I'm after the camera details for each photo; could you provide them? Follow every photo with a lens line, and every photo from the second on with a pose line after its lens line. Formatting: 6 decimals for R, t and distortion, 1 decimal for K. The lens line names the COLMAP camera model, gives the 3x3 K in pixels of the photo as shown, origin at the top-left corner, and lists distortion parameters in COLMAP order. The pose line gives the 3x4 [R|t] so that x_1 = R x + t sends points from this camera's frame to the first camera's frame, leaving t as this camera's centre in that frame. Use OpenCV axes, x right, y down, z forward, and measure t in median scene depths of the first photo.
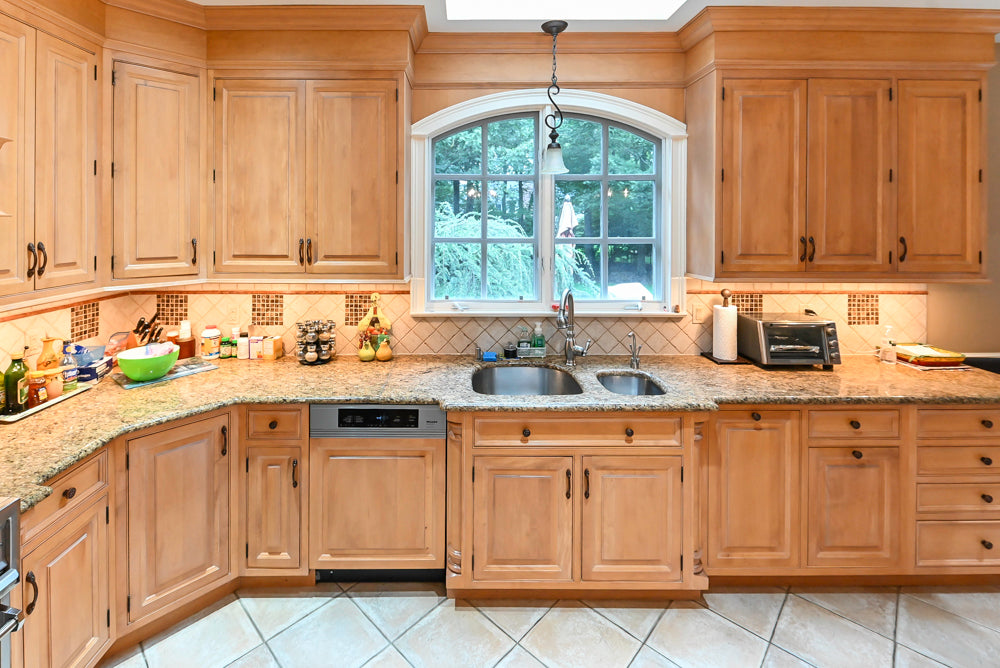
lens RADIAL K [[456.5, 0, 458.8], [0, 456.5, 226.7], [0, 0, 1]] dist [-0.000469, -0.001168]
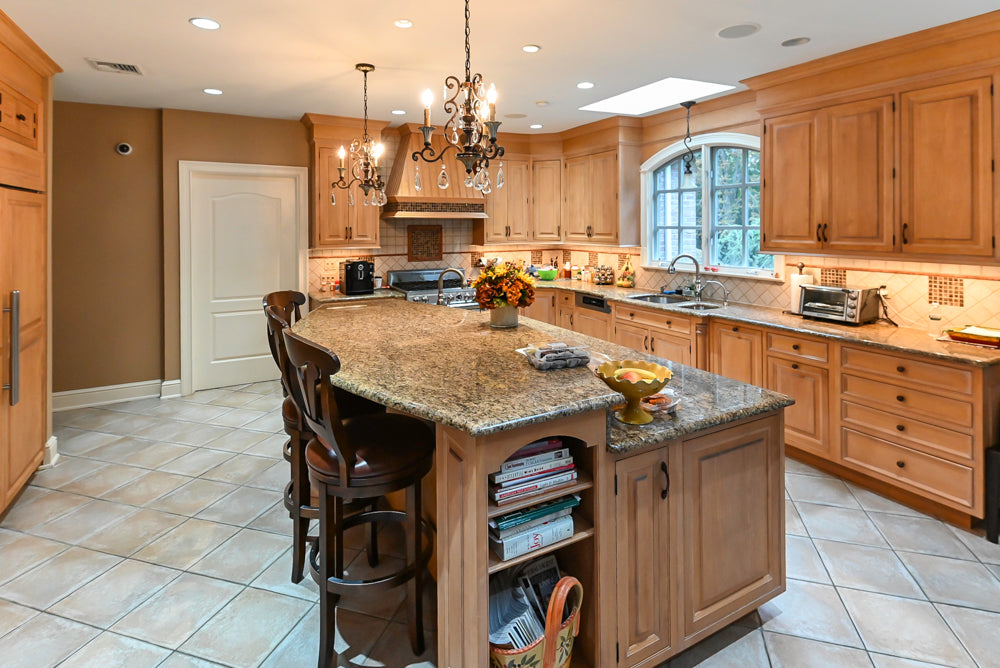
lens RADIAL K [[512.1, 0, 500.7], [0, 512.1, 225.0], [0, 0, 1]] dist [0.001033, 0.000112]
pose [[0.478864, -0.003131, -0.877884, 1.646963], [0.006195, 0.999981, -0.000187, 0.019944], [0.877867, -0.005349, 0.478874, -0.582919]]
